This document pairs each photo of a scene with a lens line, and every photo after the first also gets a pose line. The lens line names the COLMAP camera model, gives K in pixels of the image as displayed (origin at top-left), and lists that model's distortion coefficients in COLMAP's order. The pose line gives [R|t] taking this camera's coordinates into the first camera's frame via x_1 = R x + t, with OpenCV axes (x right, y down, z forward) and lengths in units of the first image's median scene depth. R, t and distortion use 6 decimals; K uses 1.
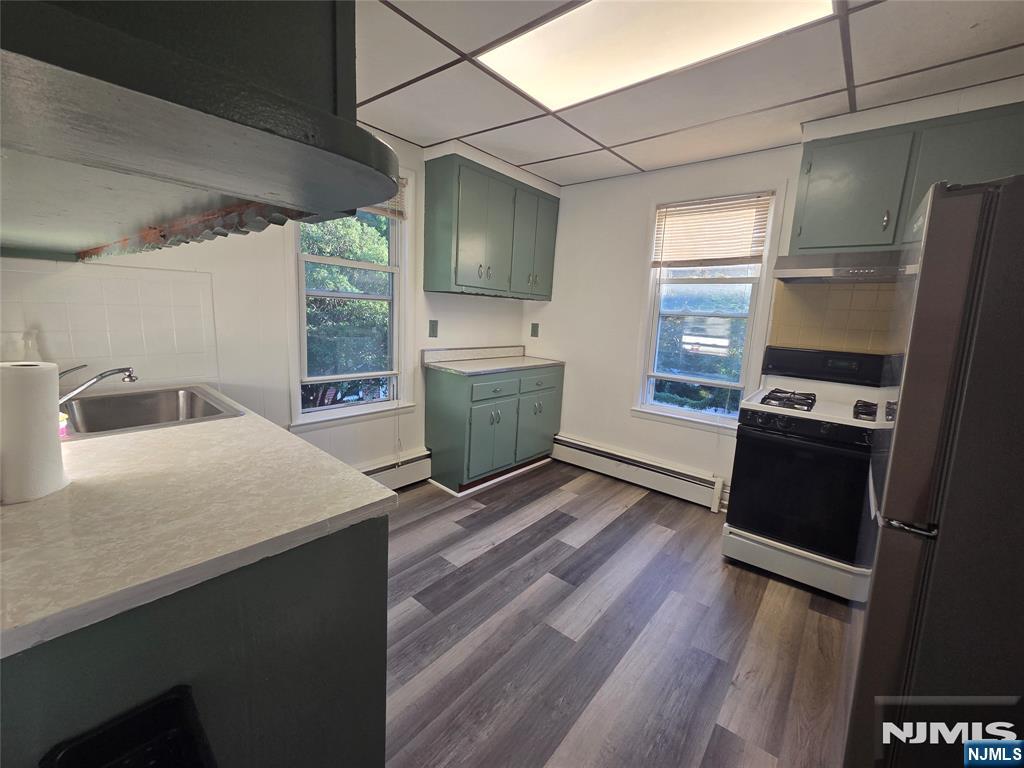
lens RADIAL K [[418.4, 0, 513.1], [0, 418.4, 380.1], [0, 0, 1]] dist [0.003488, -0.001169]
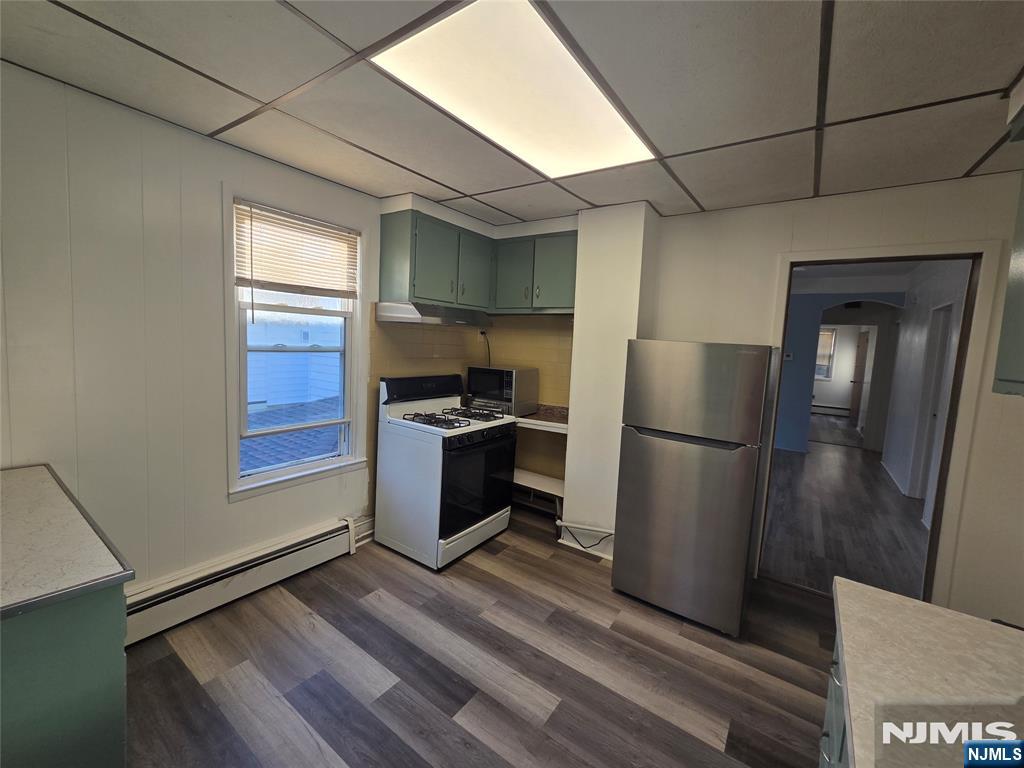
lens RADIAL K [[418.4, 0, 510.6], [0, 418.4, 380.2], [0, 0, 1]] dist [0.003488, -0.001169]
pose [[-0.077538, -0.144633, 0.986443, -0.475085], [0.106080, 0.982608, 0.152409, -0.199771], [-0.991330, 0.116460, -0.060847, 0.707671]]
